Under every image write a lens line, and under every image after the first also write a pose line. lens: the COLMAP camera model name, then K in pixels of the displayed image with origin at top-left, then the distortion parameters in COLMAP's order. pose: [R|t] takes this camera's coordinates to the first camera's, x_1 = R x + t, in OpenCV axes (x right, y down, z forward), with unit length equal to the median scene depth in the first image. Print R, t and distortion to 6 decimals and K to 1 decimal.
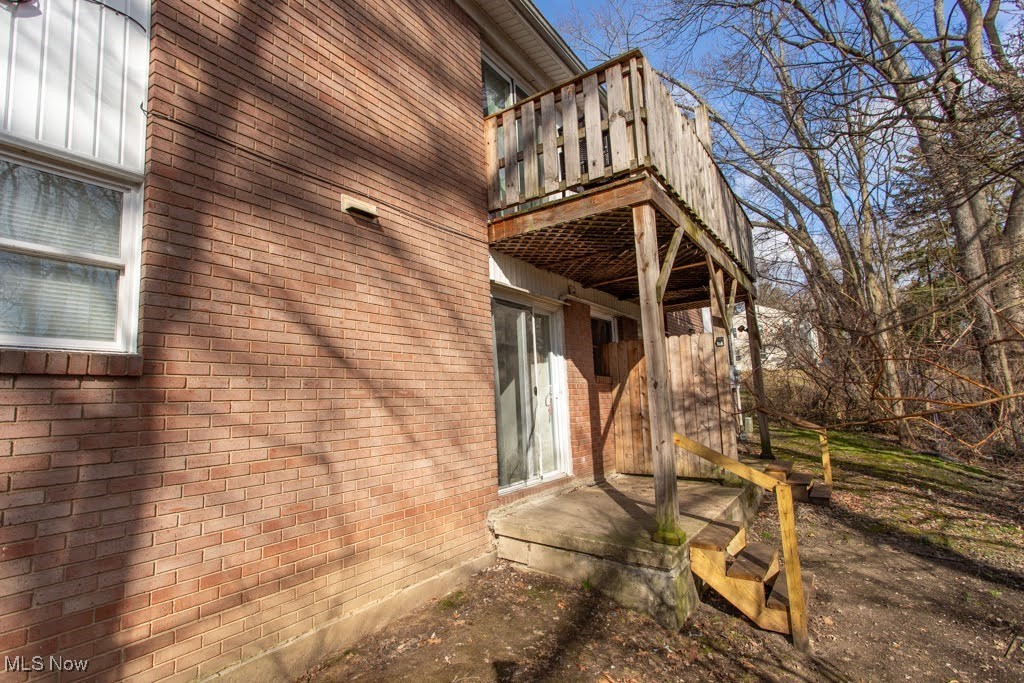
lens RADIAL K [[456.6, 0, 509.2], [0, 456.6, 326.1], [0, 0, 1]] dist [-0.001330, -0.000282]
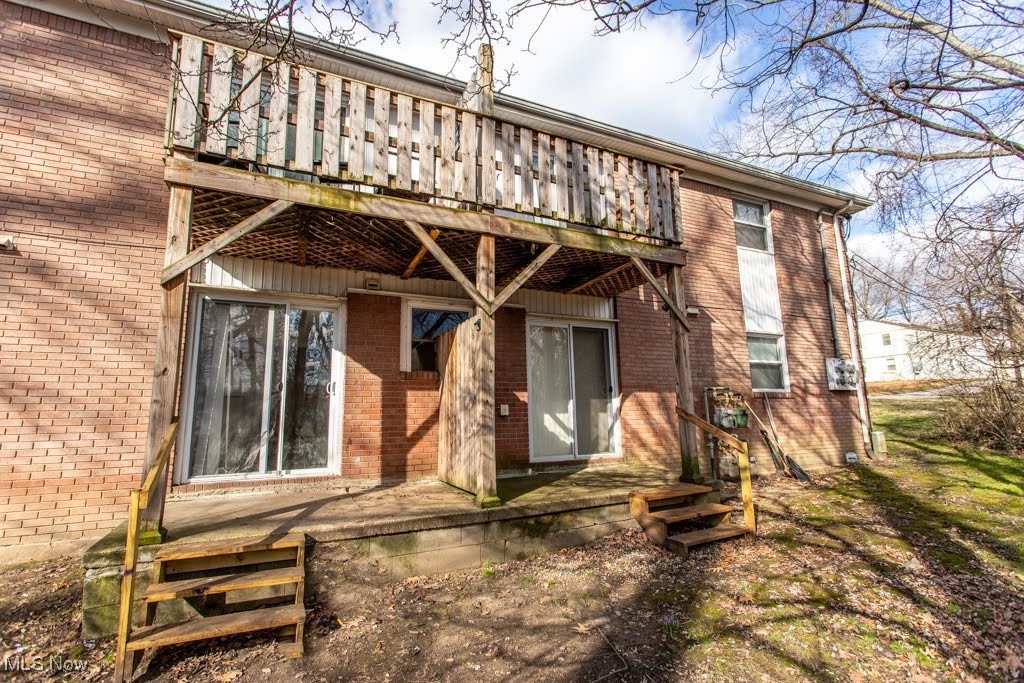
lens RADIAL K [[456.6, 0, 509.2], [0, 456.6, 326.1], [0, 0, 1]] dist [-0.001330, -0.000282]
pose [[0.877350, -0.070722, -0.474611, 1.107358], [0.067187, 0.997441, -0.024429, 0.072120], [0.475124, -0.010455, 0.879857, 0.390771]]
